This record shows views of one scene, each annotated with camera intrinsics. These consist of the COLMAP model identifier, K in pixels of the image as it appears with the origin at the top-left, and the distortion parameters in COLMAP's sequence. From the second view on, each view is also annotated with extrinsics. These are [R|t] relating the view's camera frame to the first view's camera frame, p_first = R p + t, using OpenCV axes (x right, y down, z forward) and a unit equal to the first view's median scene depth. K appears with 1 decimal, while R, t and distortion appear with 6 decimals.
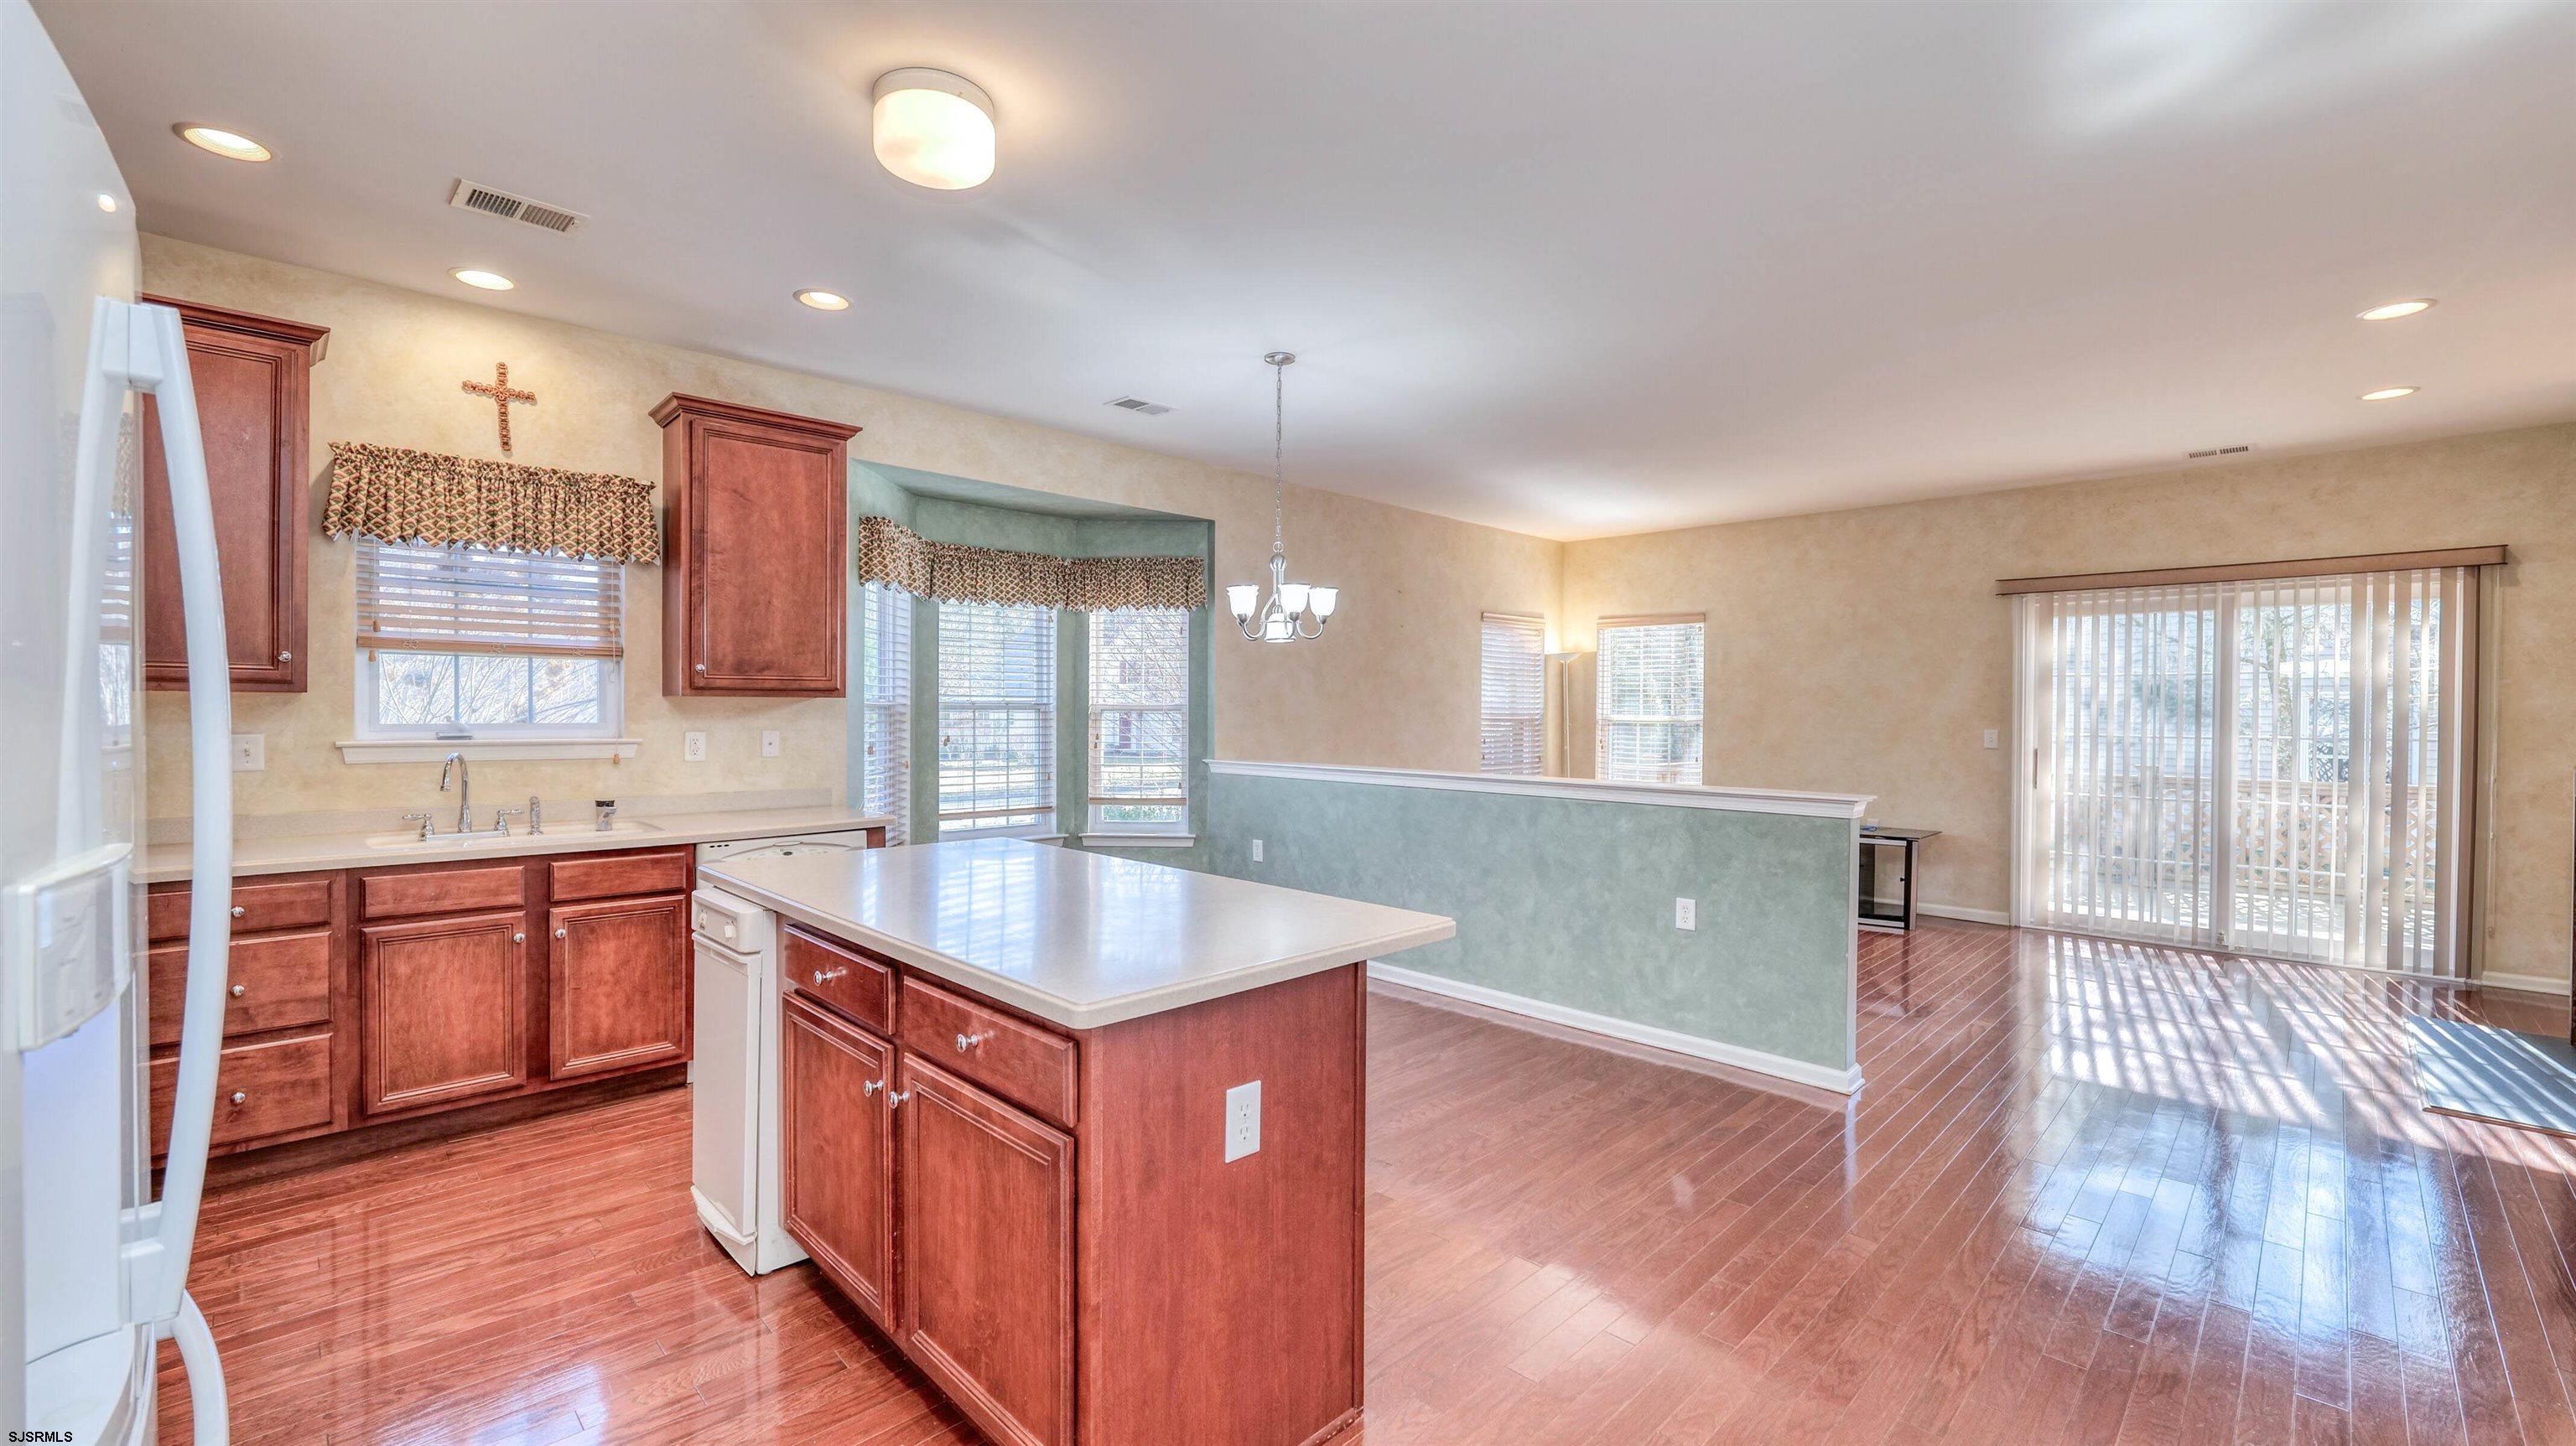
lens RADIAL K [[1046.4, 0, 1278.2], [0, 1046.4, 717.4], [0, 0, 1]] dist [-0.010024, 0.000339]
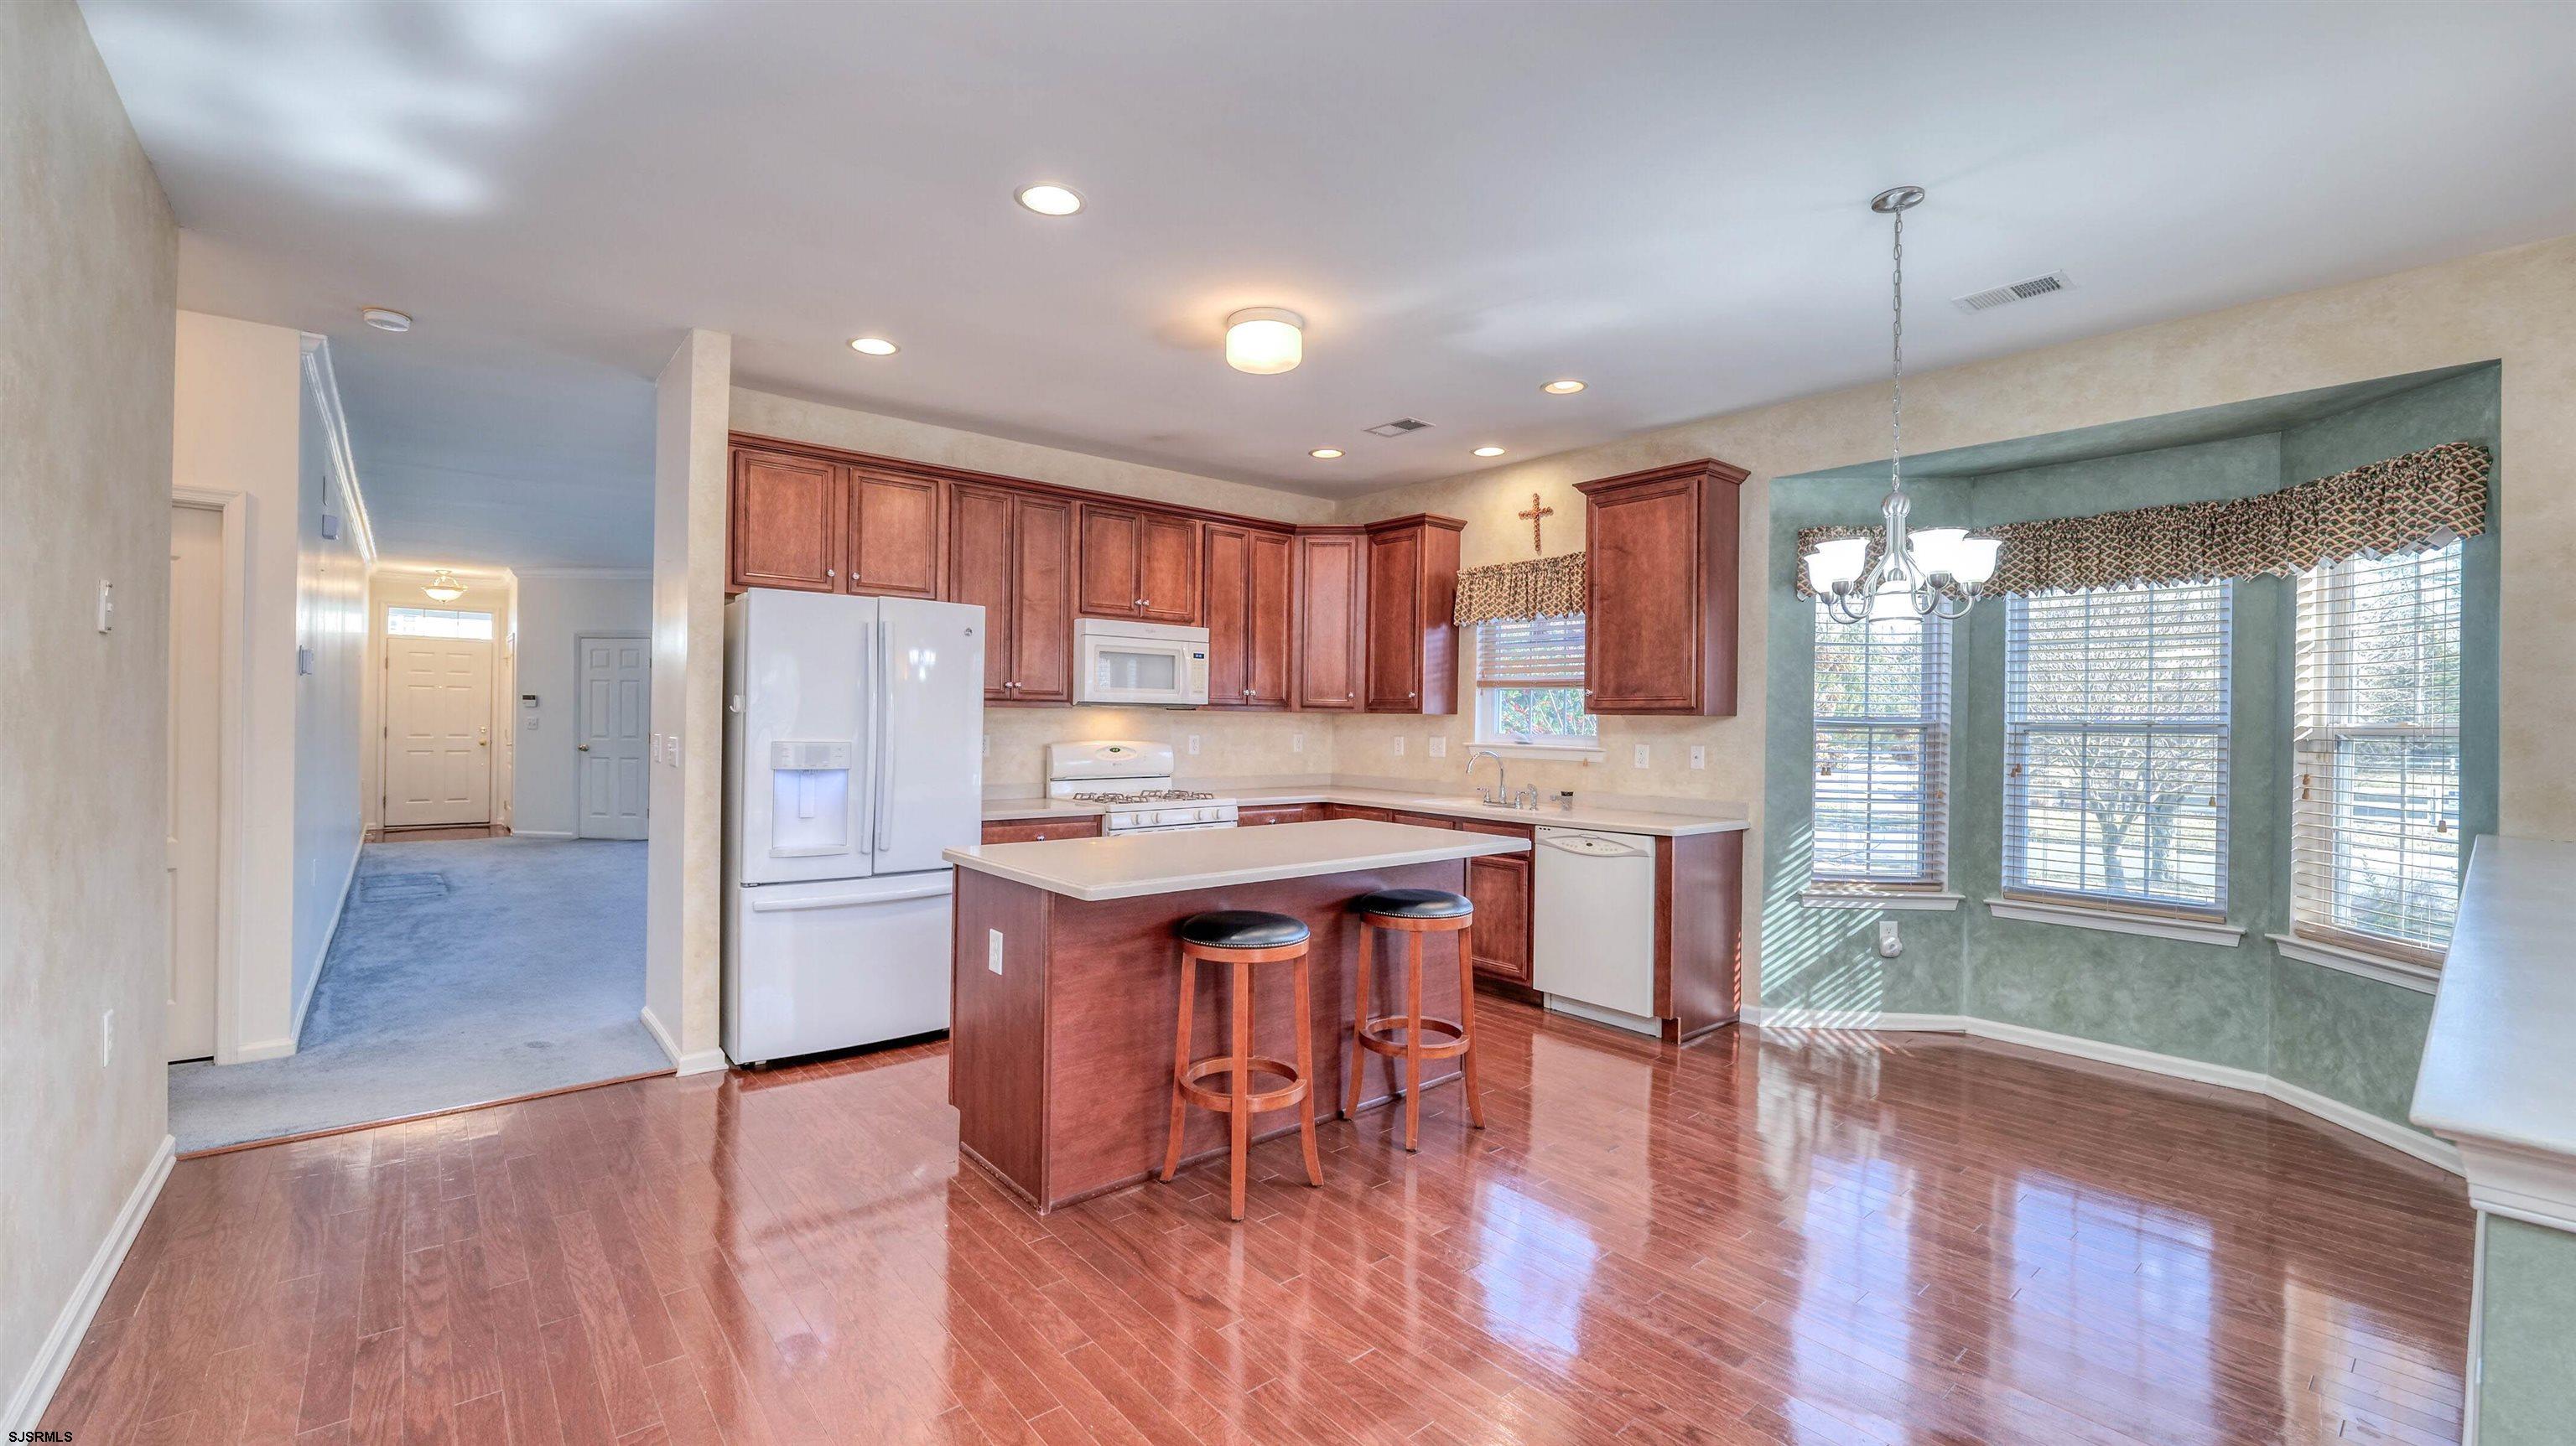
lens RADIAL K [[1046.4, 0, 1278.2], [0, 1046.4, 717.4], [0, 0, 1]] dist [-0.010024, 0.000339]
pose [[-0.075910, -0.009086, -0.997073, 0.682196], [-0.023111, 0.999706, -0.007350, 0.000979], [0.996847, 0.022485, -0.076098, 0.658853]]
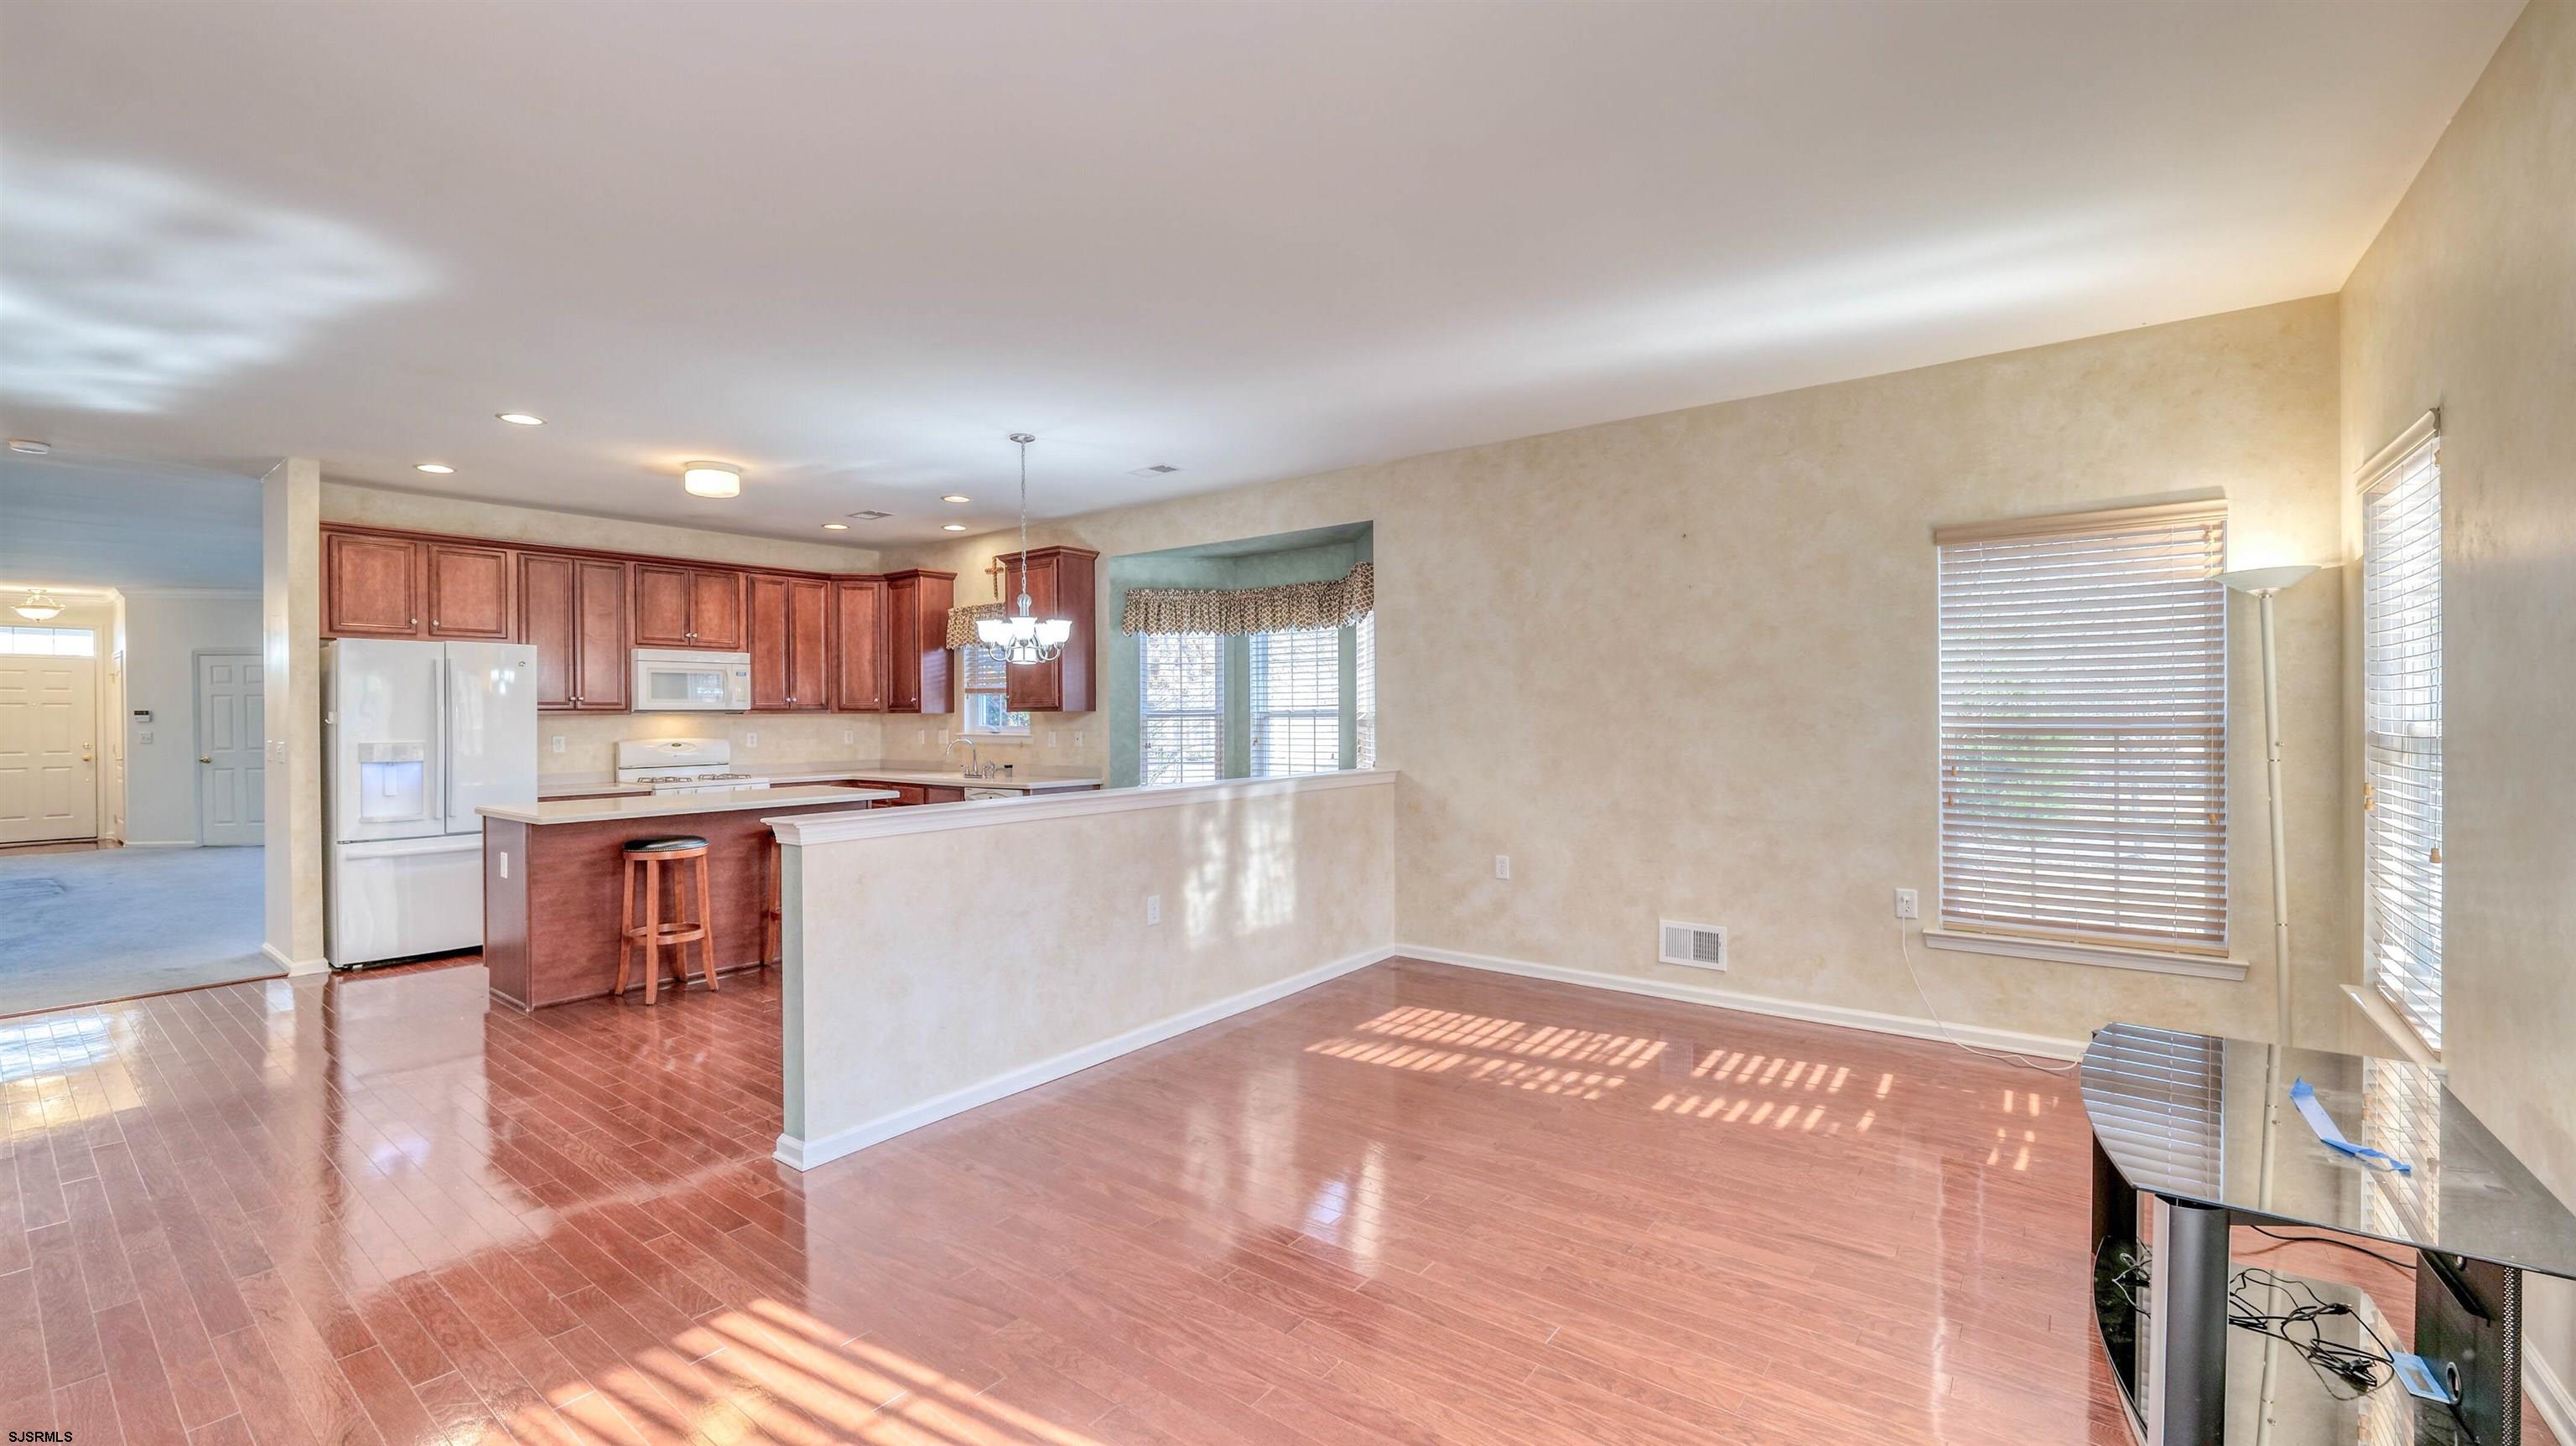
lens RADIAL K [[1046.4, 0, 1278.2], [0, 1046.4, 717.4], [0, 0, 1]] dist [-0.010024, 0.000339]
pose [[0.139604, -0.004385, -0.990198, 1.273776], [-0.000348, 0.999990, -0.004477, -0.001938], [0.990207, 0.000970, 0.139601, 1.119329]]
